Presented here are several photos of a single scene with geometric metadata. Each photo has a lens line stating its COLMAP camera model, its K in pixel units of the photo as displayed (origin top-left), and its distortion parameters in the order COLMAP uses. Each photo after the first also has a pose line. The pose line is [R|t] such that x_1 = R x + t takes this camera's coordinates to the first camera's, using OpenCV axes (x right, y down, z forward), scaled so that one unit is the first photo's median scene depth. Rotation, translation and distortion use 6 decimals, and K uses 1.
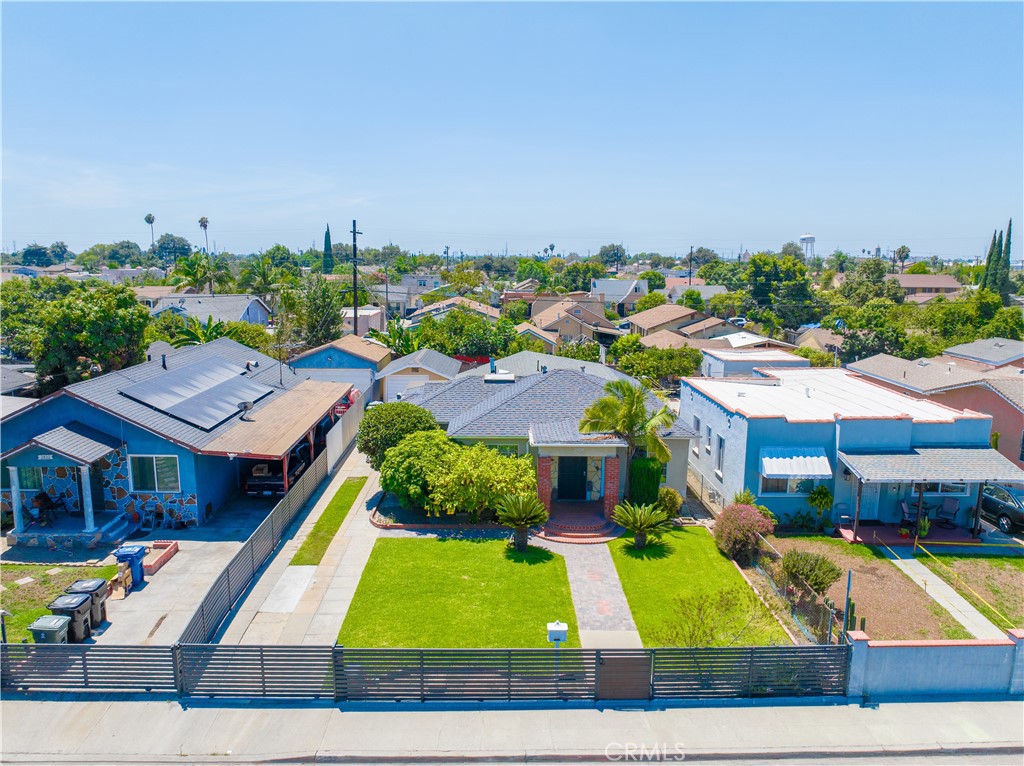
lens RADIAL K [[727.8, 0, 511.9], [0, 727.8, 393.5], [0, 0, 1]] dist [-0.055087, 0.025413]
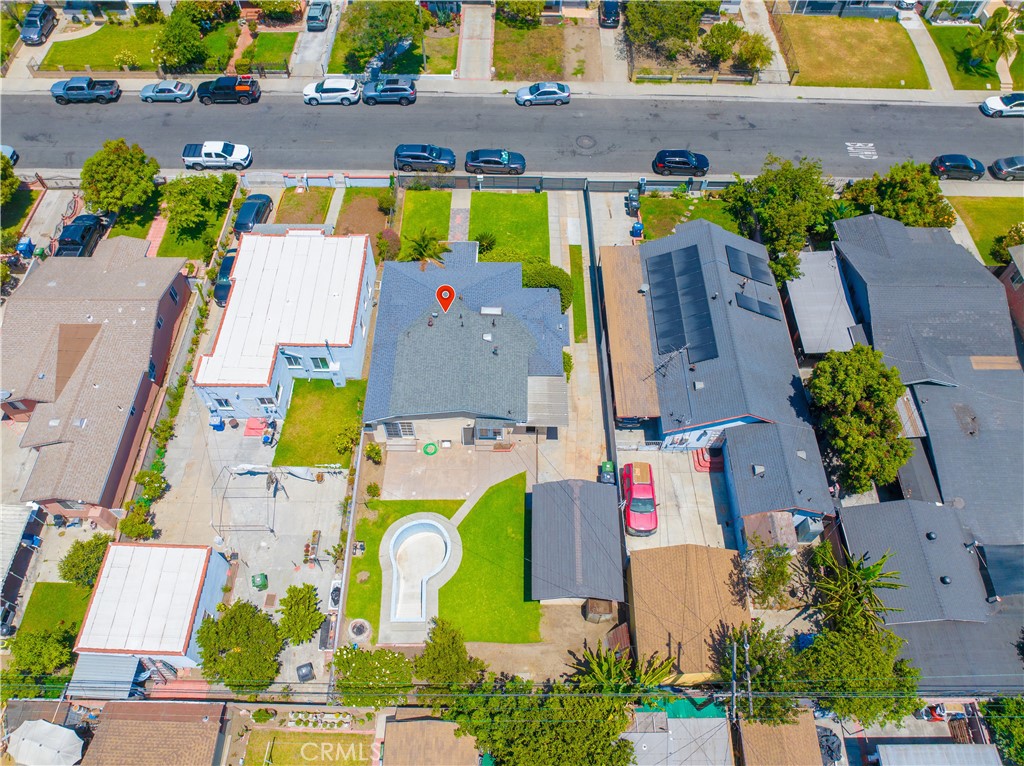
lens RADIAL K [[727.8, 0, 514.4], [0, 727.8, 383.7], [0, 0, 1]] dist [-0.055087, 0.025413]
pose [[-0.999537, -0.030385, -0.001697, -0.083734], [-0.013276, 0.385197, 0.922739, -1.675280], [-0.027384, 0.922334, -0.385422, 2.163461]]
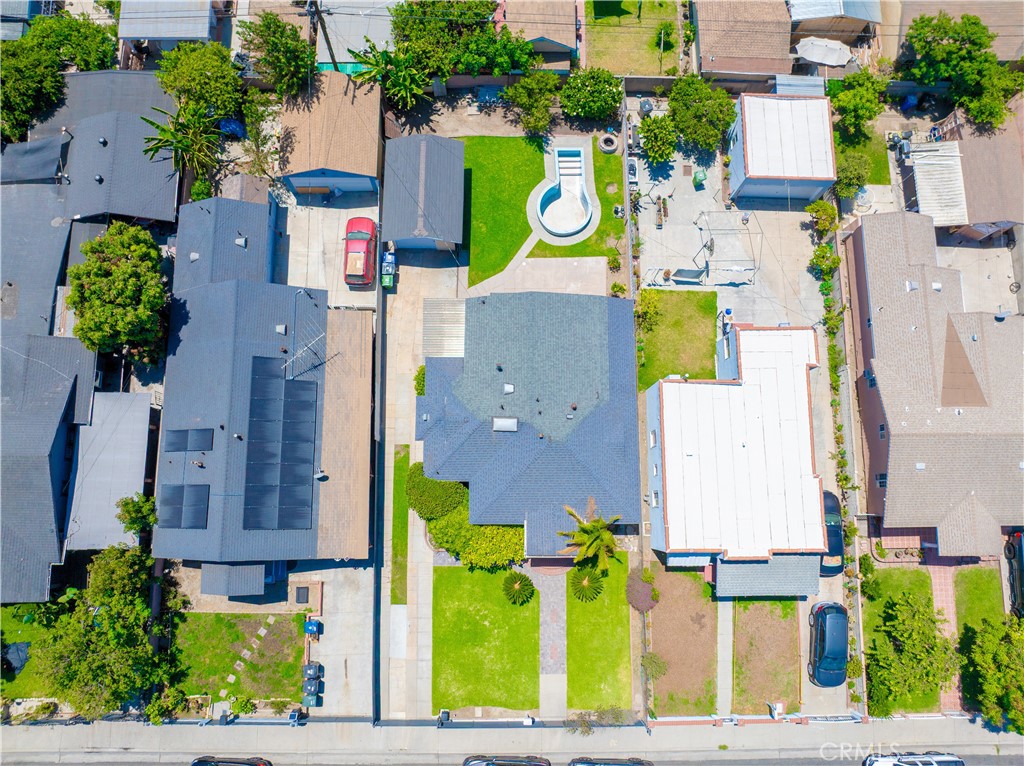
lens RADIAL K [[727.8, 0, 511.6], [0, 727.8, 380.5], [0, 0, 1]] dist [-0.055087, 0.025413]
pose [[0.999743, 0.020395, 0.009852, -0.025413], [-0.016591, 0.363277, 0.931533, -1.554545], [0.015419, -0.931458, 0.363522, 0.785572]]
